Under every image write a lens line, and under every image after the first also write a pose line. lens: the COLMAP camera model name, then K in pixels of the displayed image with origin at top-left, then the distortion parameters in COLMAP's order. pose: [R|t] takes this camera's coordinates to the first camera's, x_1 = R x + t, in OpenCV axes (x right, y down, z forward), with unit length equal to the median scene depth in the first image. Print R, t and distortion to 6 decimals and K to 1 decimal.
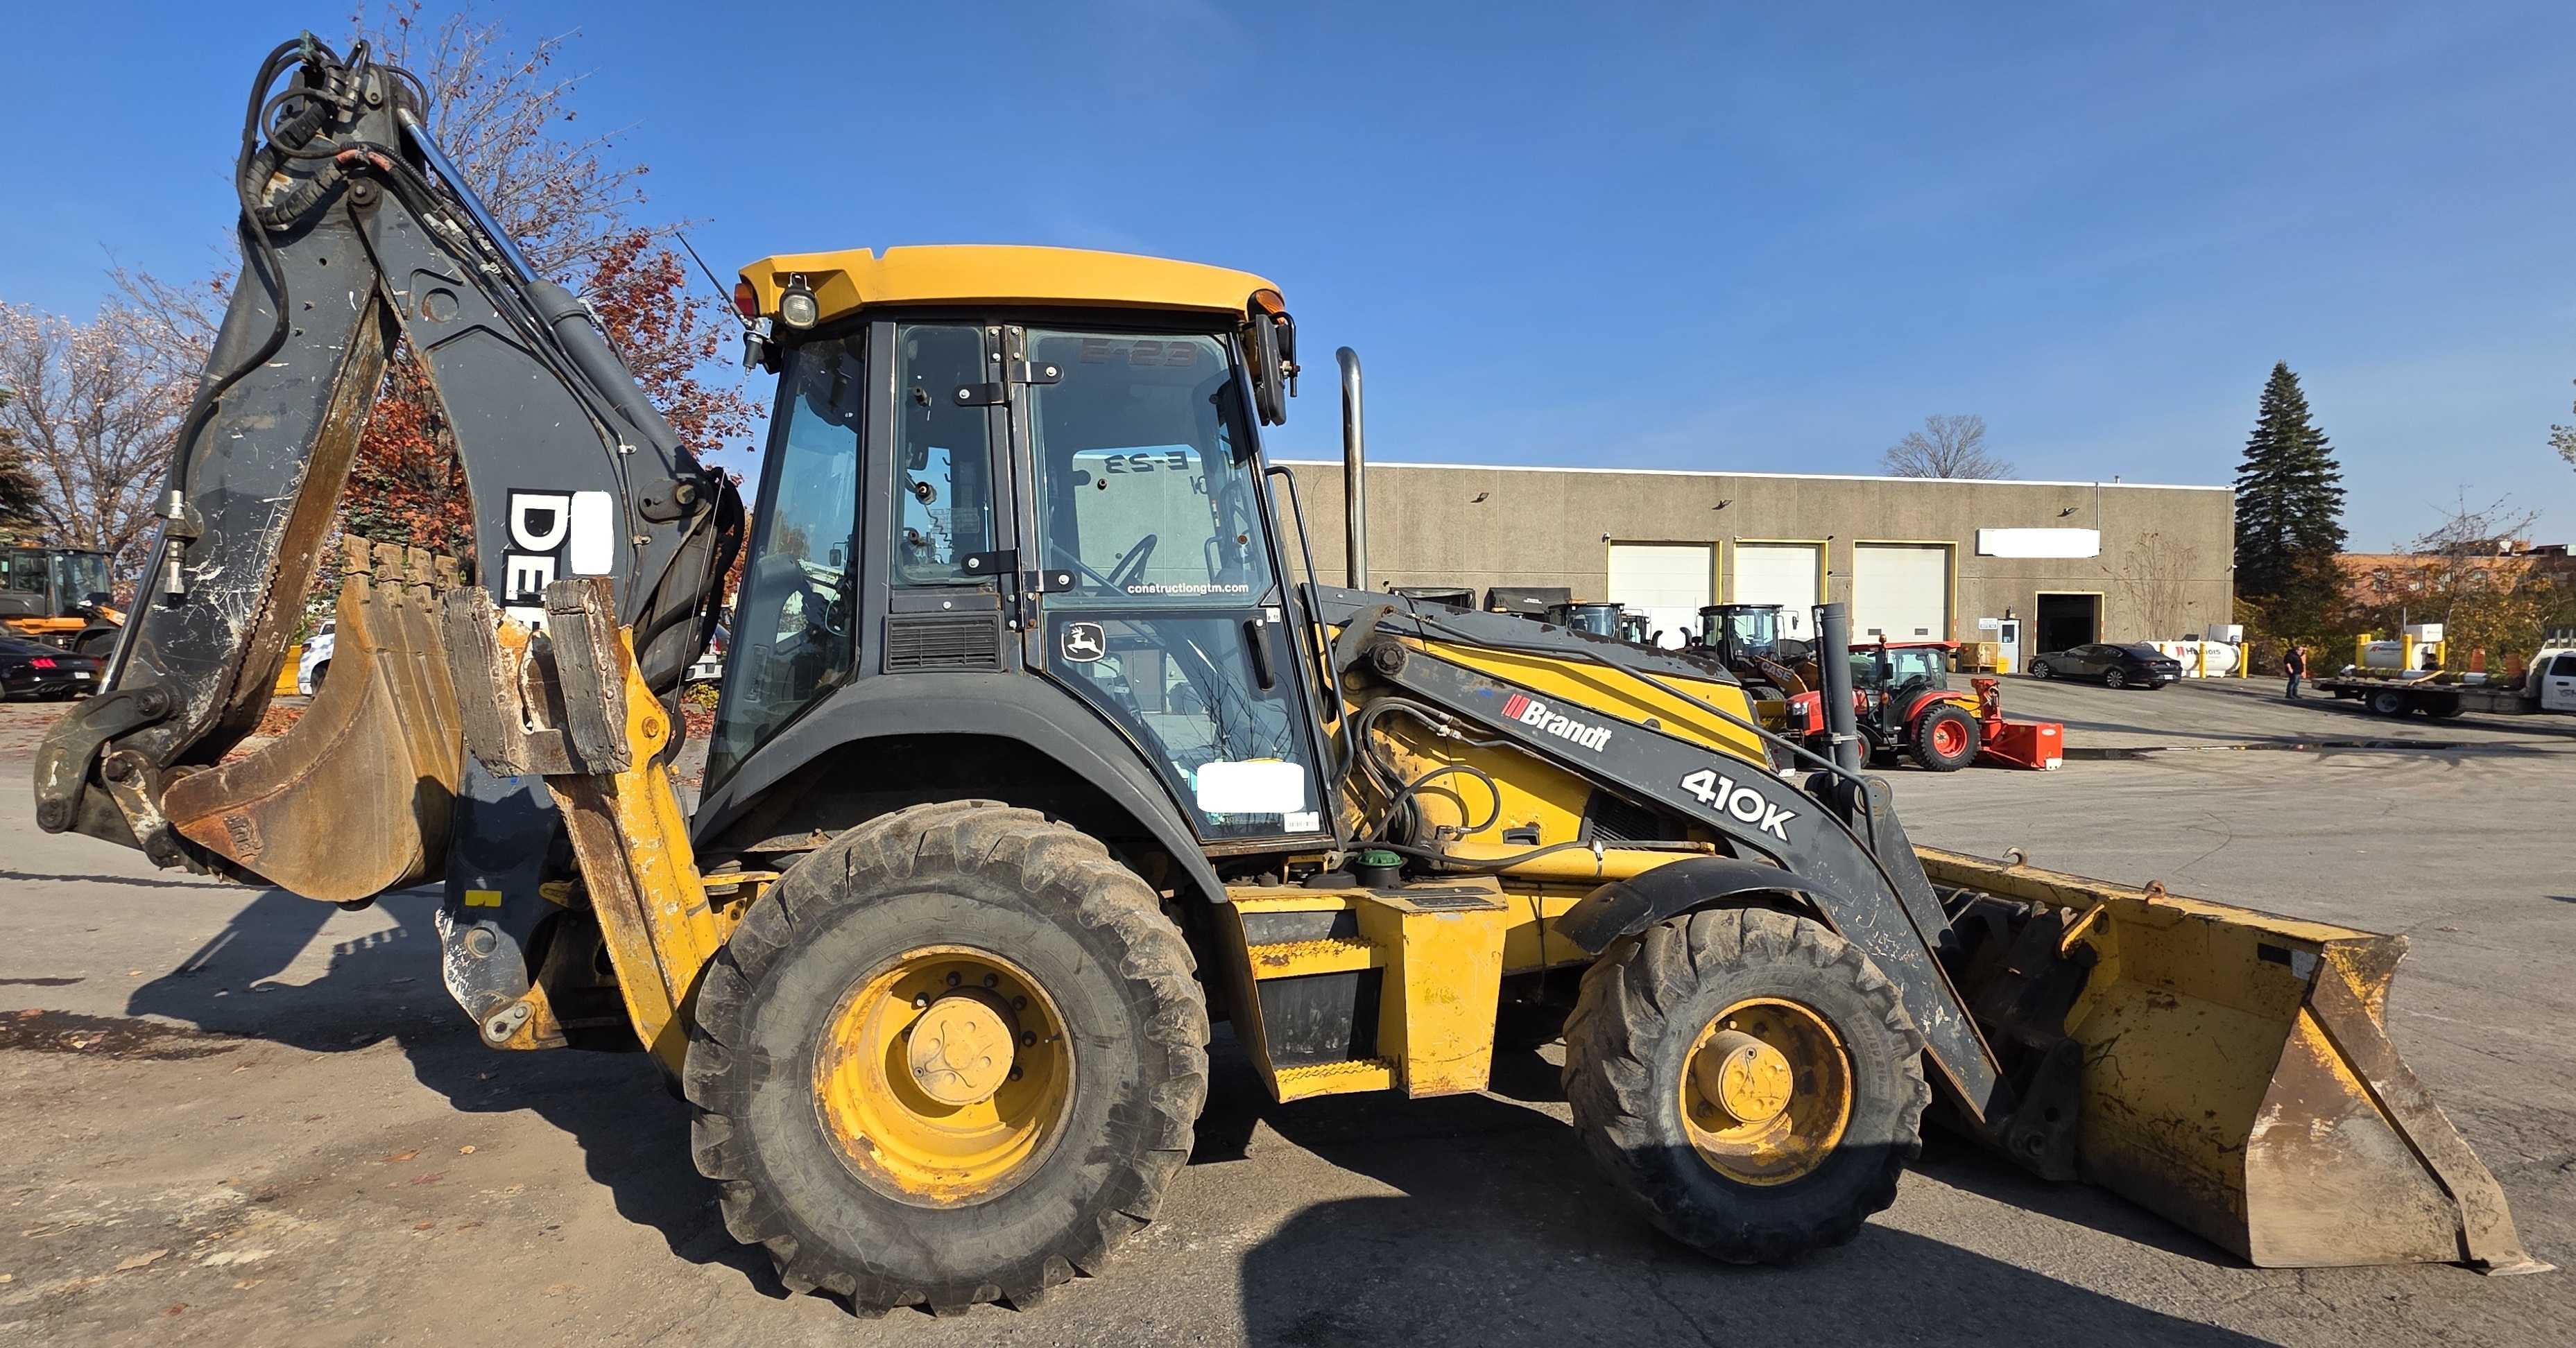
lens RADIAL K [[1093.6, 0, 1218.5], [0, 1093.6, 683.2], [0, 0, 1]] dist [0.000423, 0.000136]
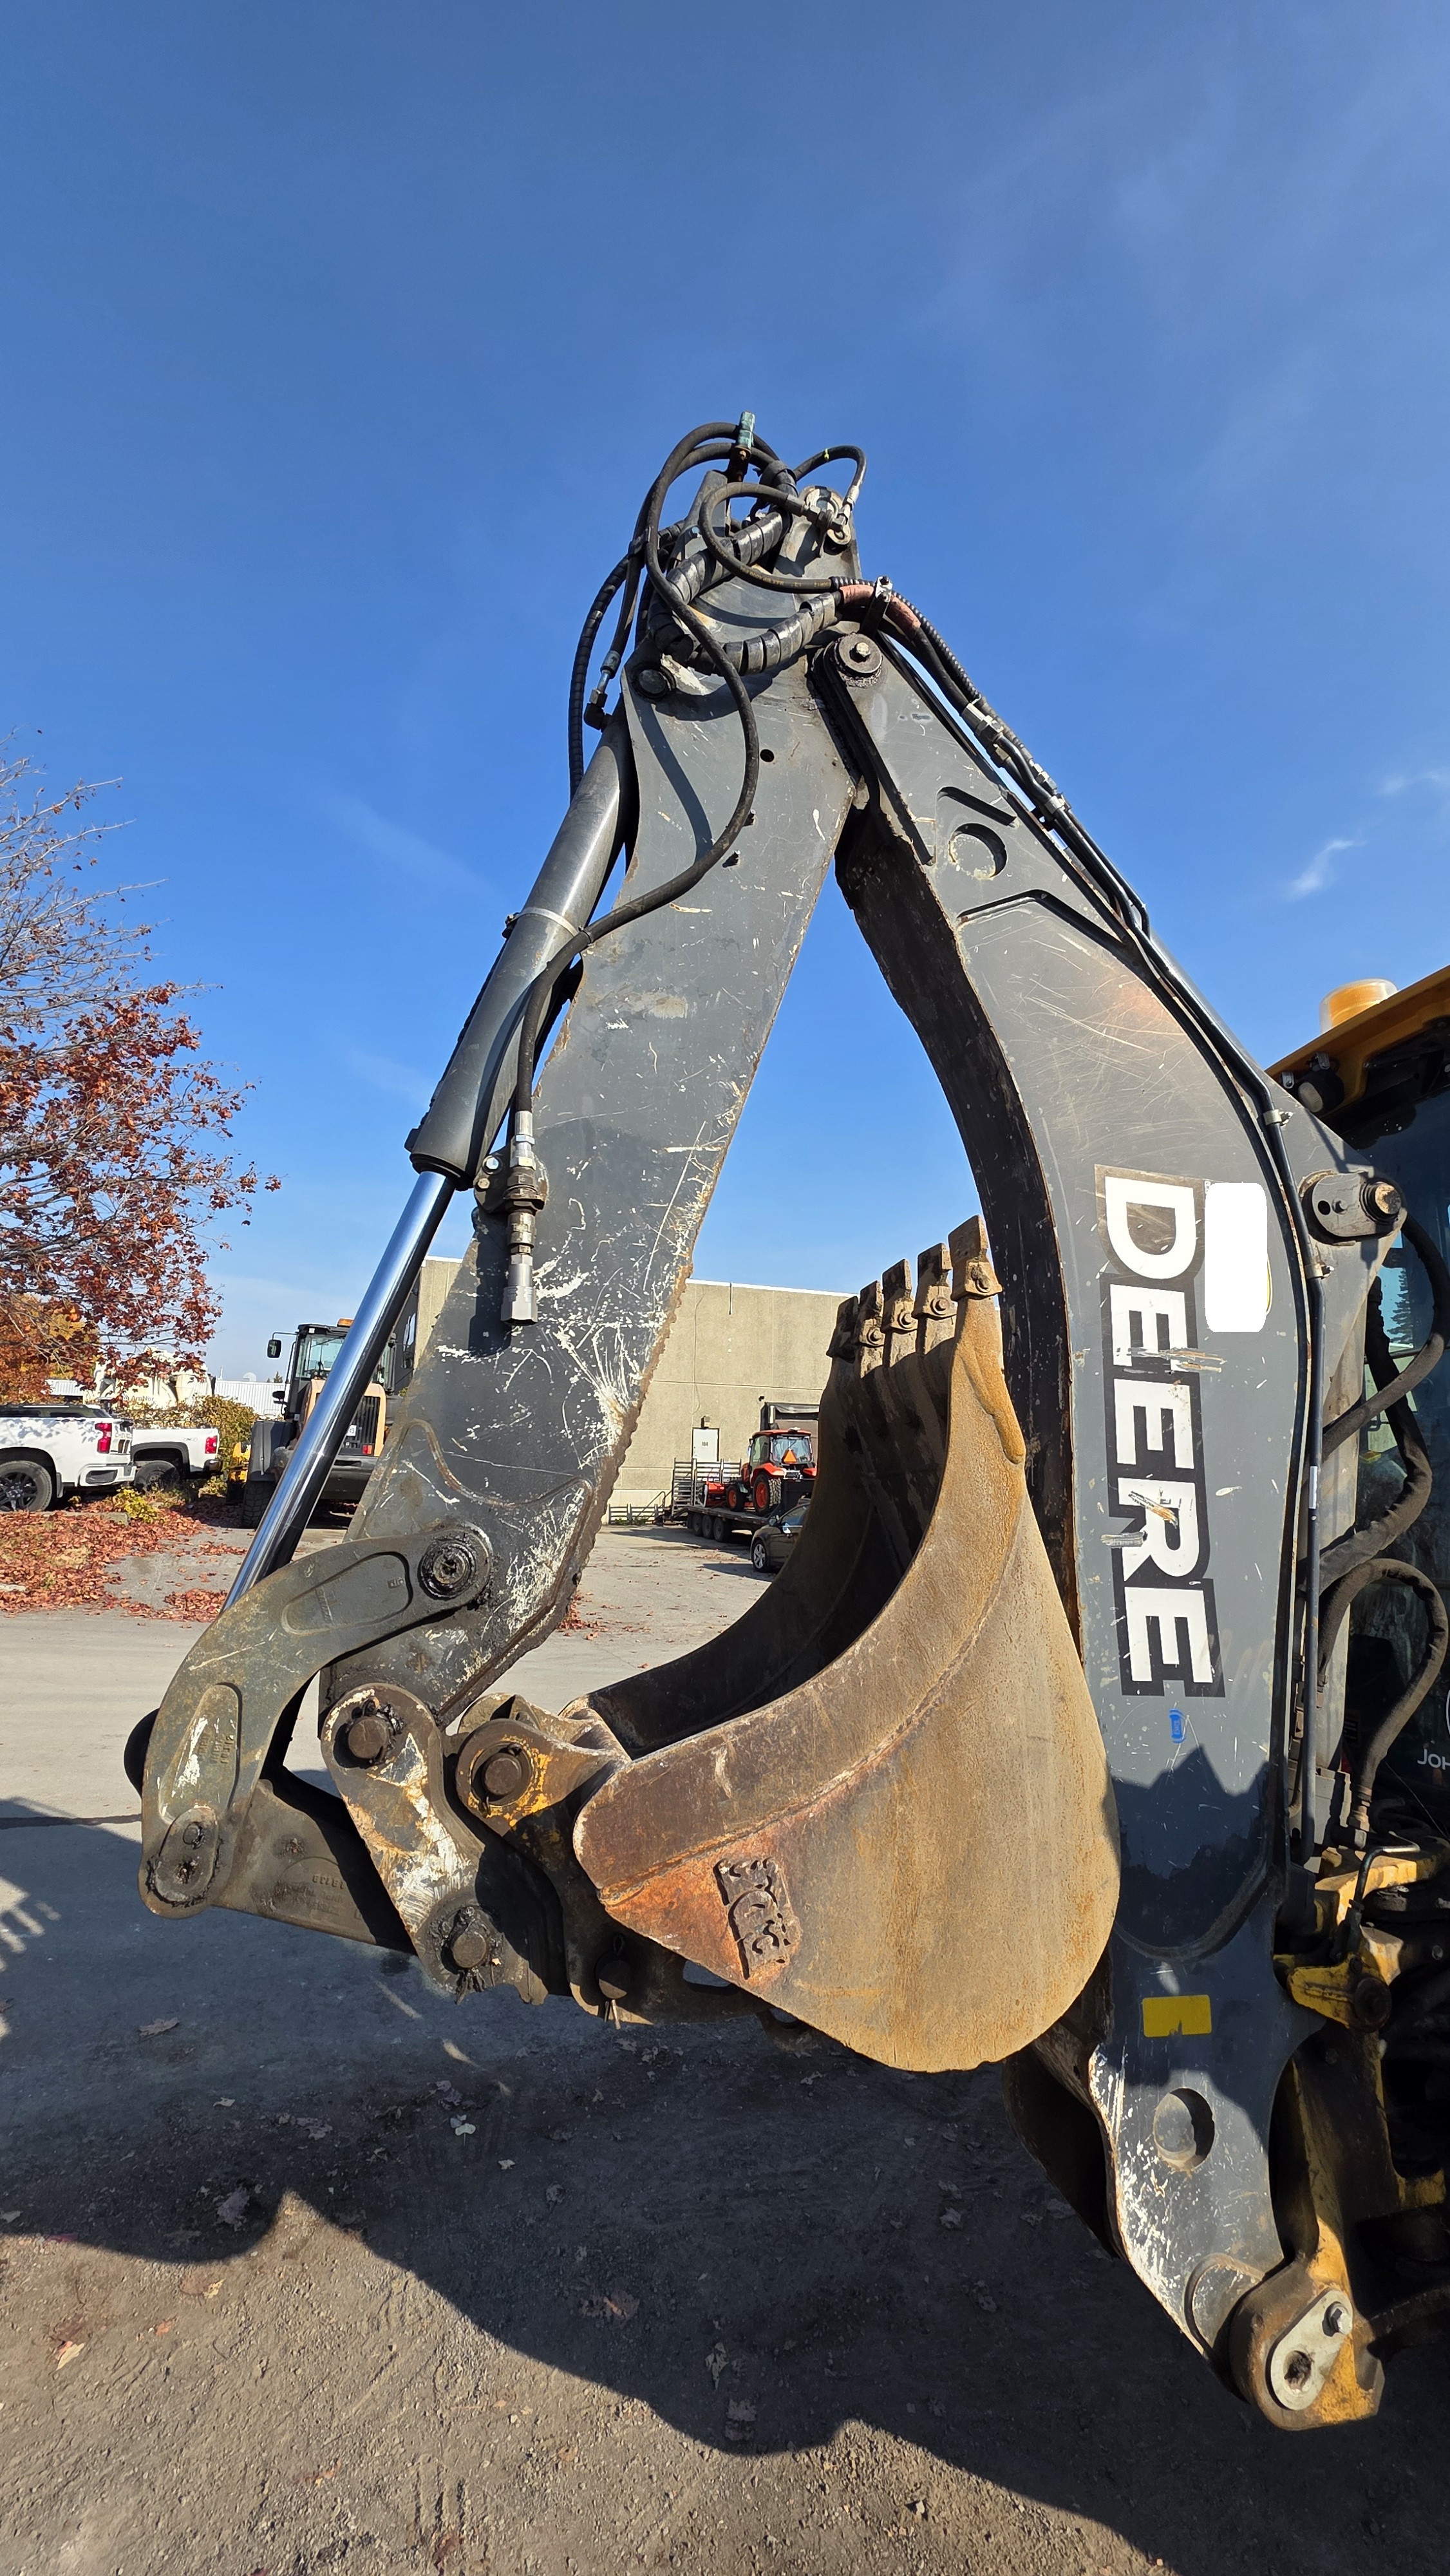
lens RADIAL K [[1023.3, 0, 719.7], [0, 1023.3, 1284.3], [0, 0, 1]] dist [0.006190, -0.000479]
pose [[0.979693, 0.055407, 0.192695, -0.941471], [-0.015892, 0.979495, -0.200839, -0.012578], [-0.199872, 0.193698, 0.960485, 0.558354]]
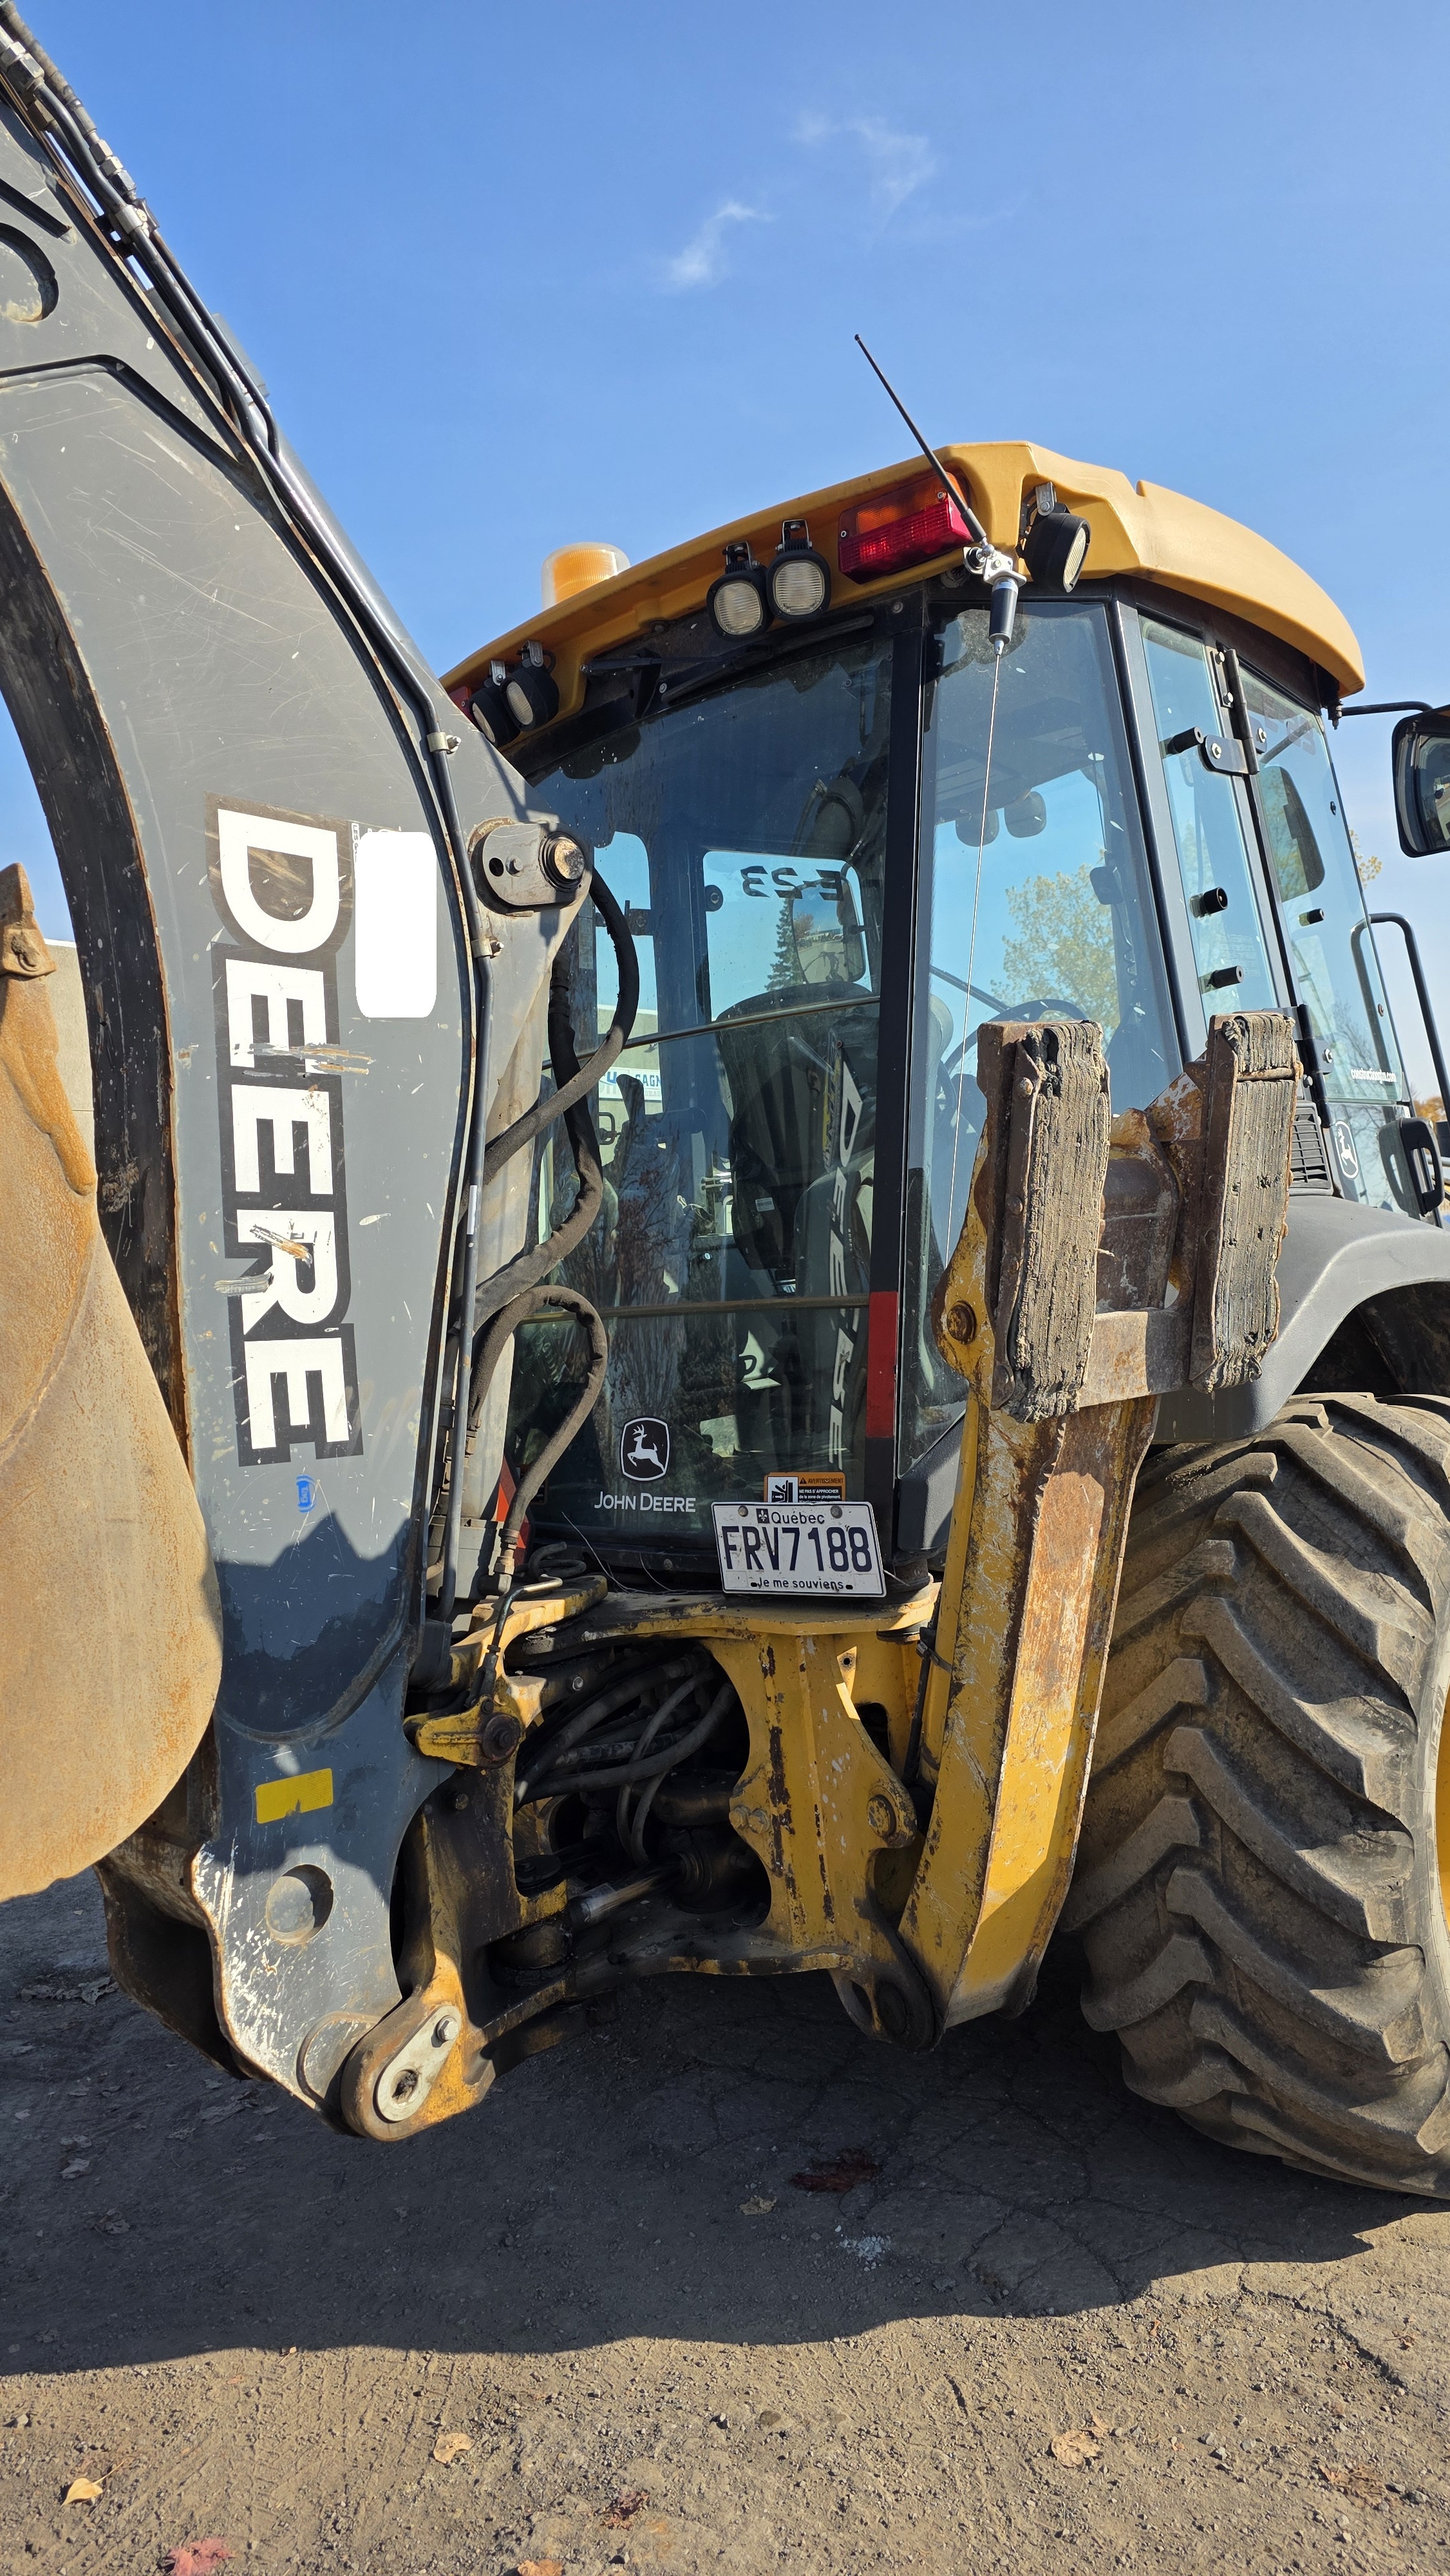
lens RADIAL K [[1727.2, 0, 721.5], [0, 1727.2, 1295.6], [0, 0, 1]] dist [0.057429, -0.048032]
pose [[0.733506, -0.058415, 0.677168, -0.967002], [0.058861, 0.998016, 0.022335, 0.005173], [-0.677129, 0.023476, 0.735489, 0.403494]]
